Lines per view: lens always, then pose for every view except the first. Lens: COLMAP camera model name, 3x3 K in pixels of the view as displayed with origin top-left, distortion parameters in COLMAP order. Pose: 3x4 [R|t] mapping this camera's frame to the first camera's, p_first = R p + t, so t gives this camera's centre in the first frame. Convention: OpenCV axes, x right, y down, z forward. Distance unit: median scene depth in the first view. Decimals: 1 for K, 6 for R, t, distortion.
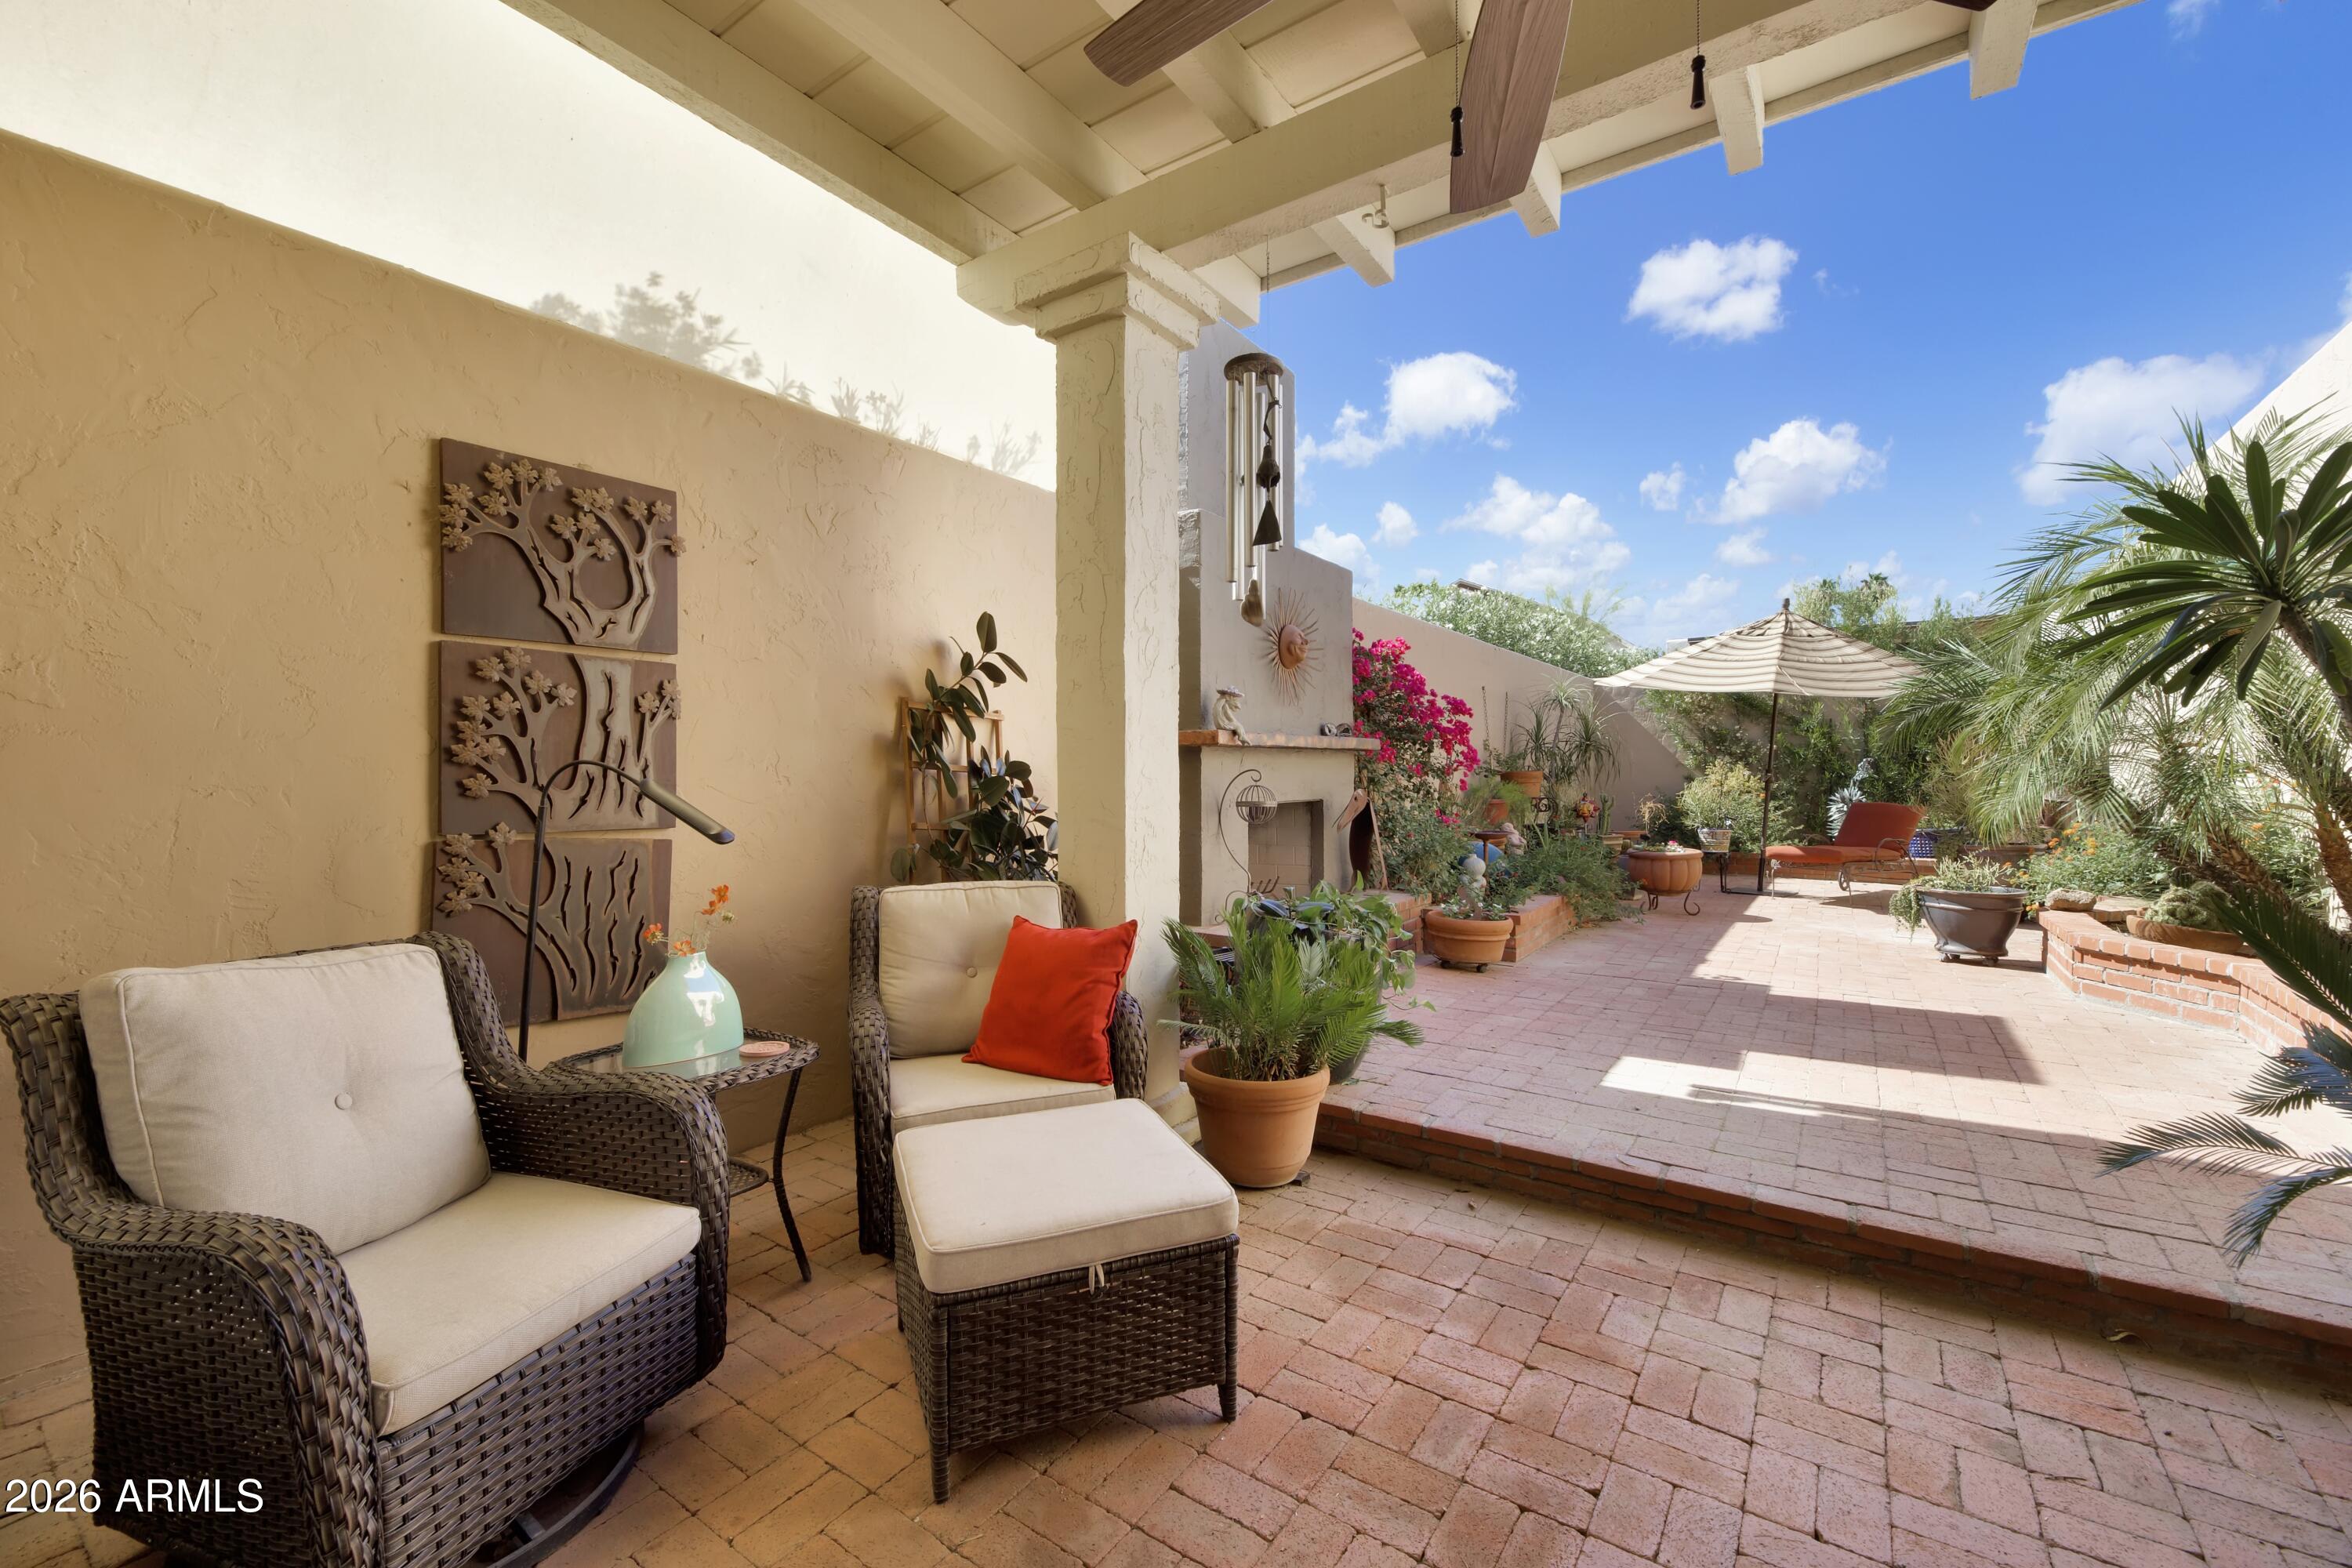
lens RADIAL K [[967.3, 0, 1162.9], [0, 967.3, 783.8], [0, 0, 1]] dist [0.004895, -0.004176]
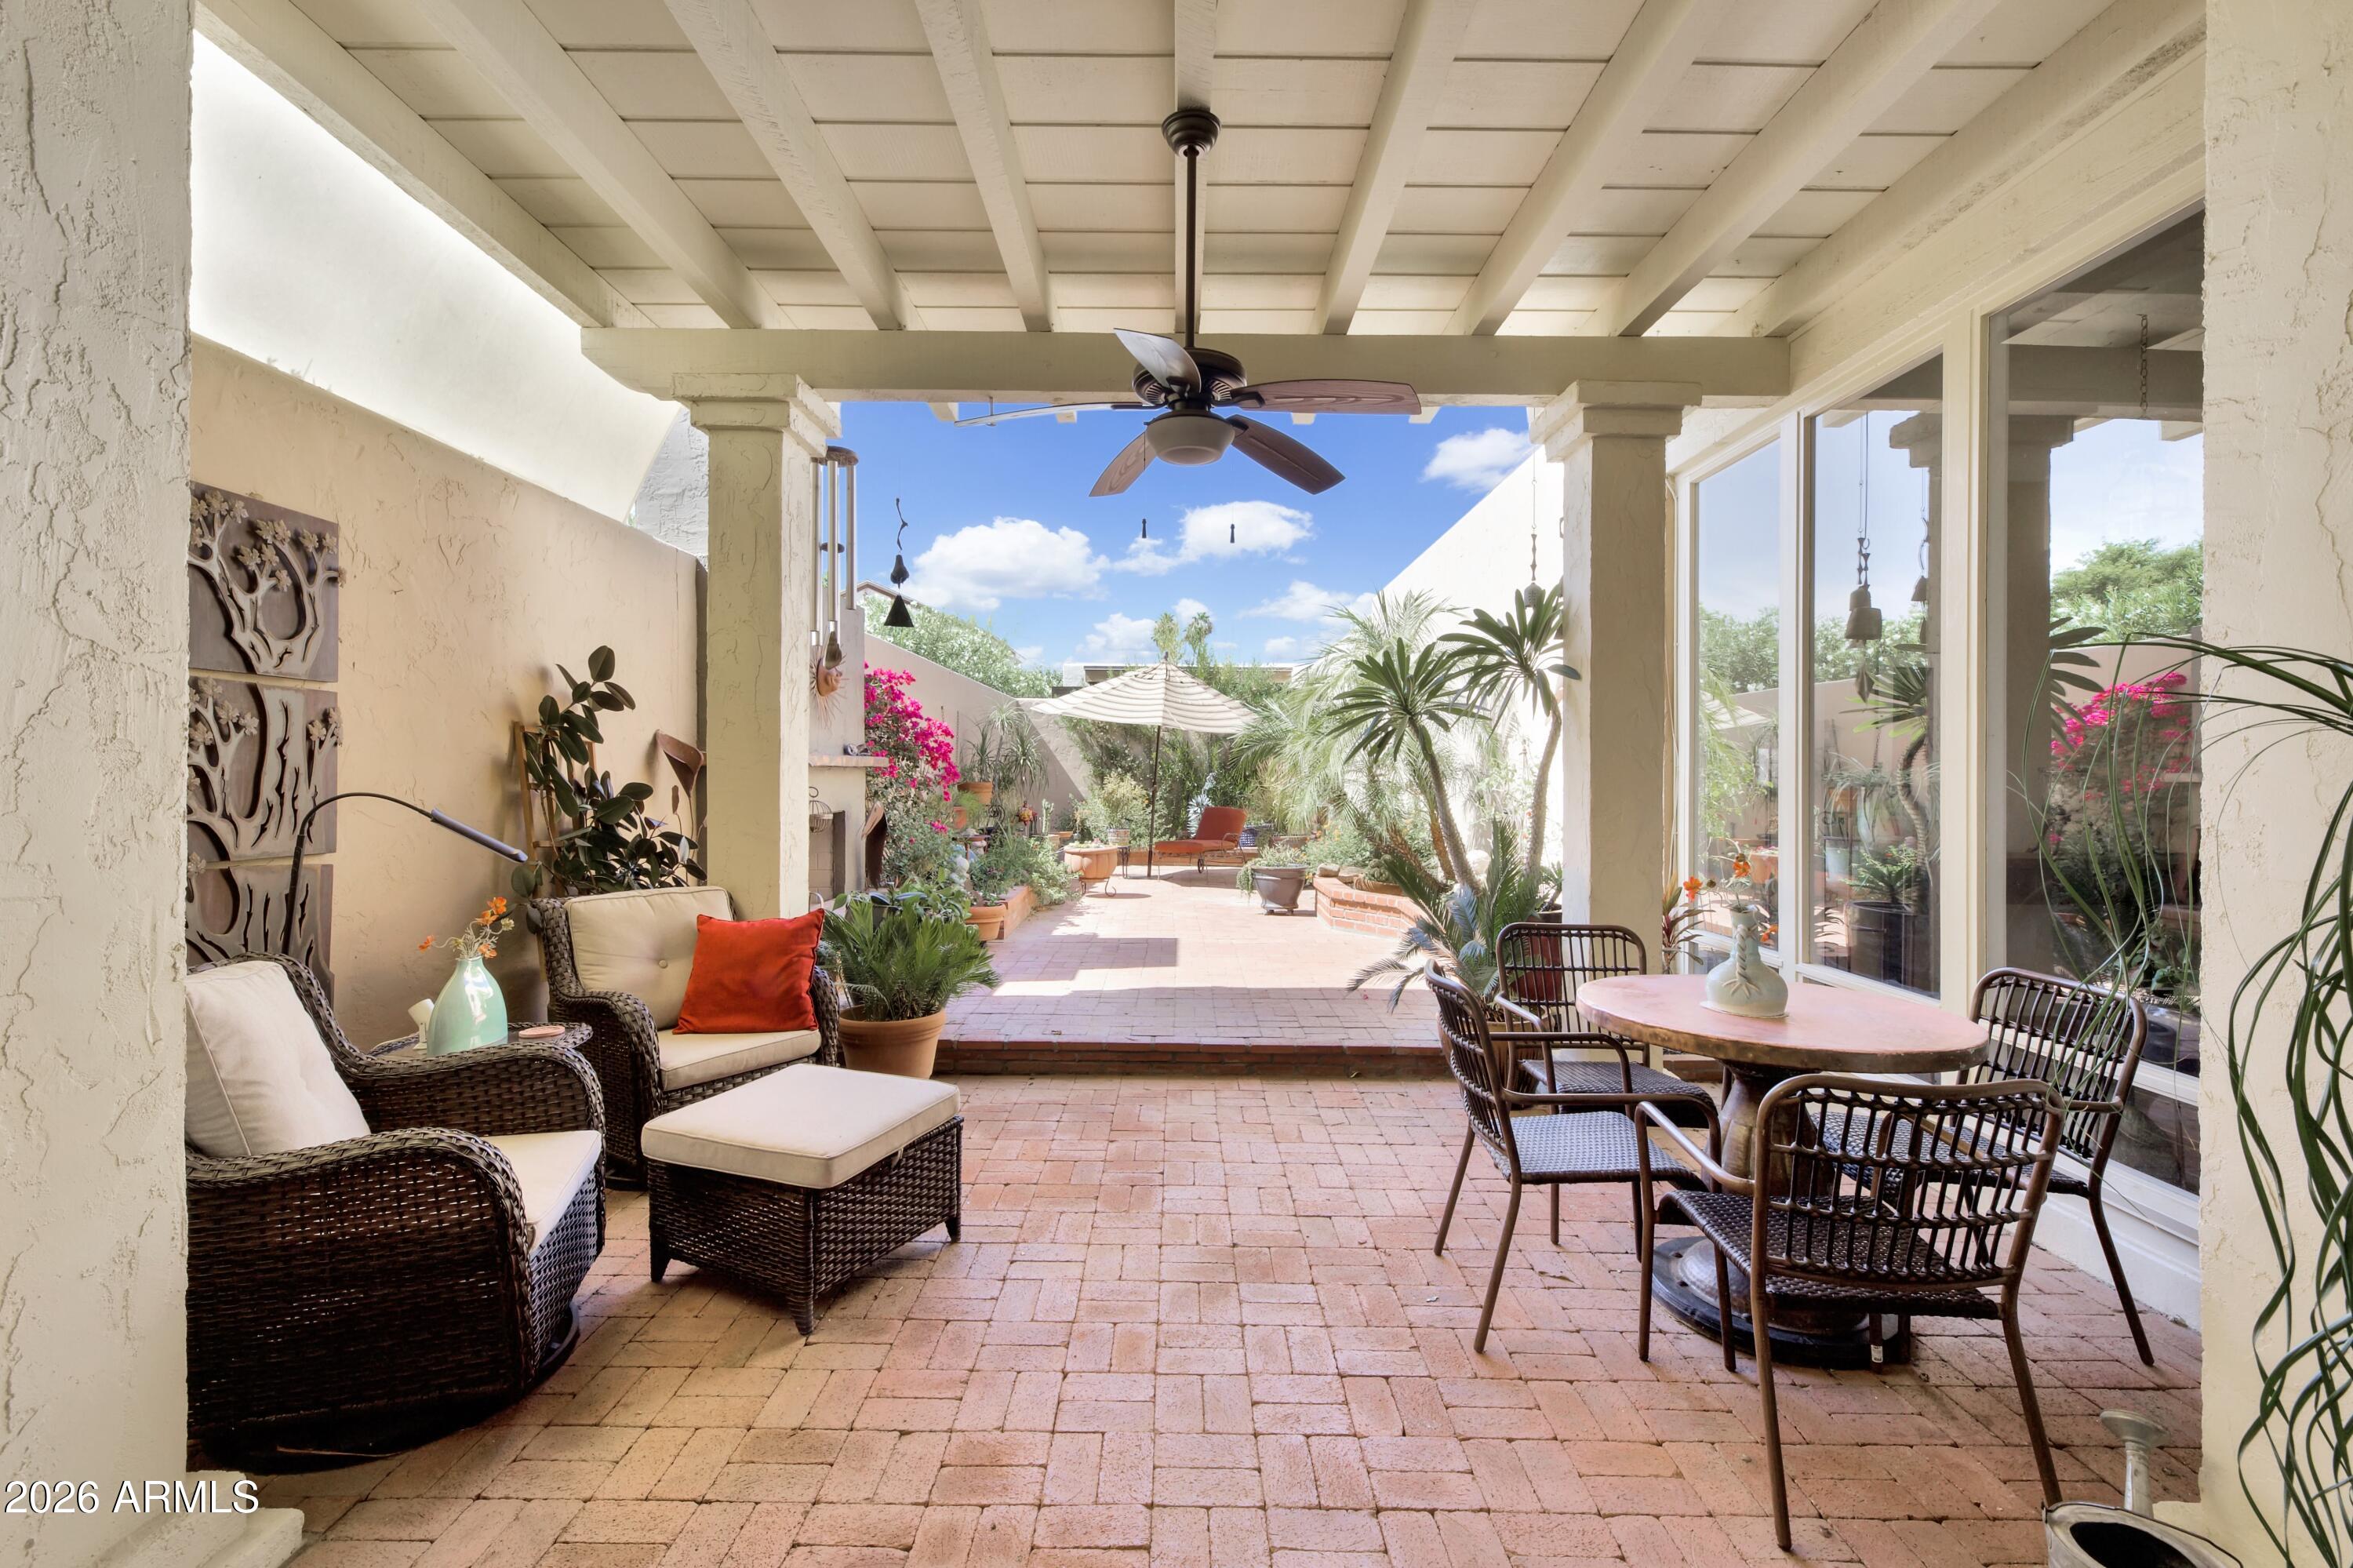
lens RADIAL K [[967.8, 0, 1180.1], [0, 967.8, 776.8], [0, 0, 1]] dist [0.004895, -0.004176]
pose [[0.821097, 0.010279, 0.570697, -0.324346], [-0.003969, 0.999916, -0.012299, -0.022931], [-0.570775, 0.007834, 0.821069, -0.318074]]
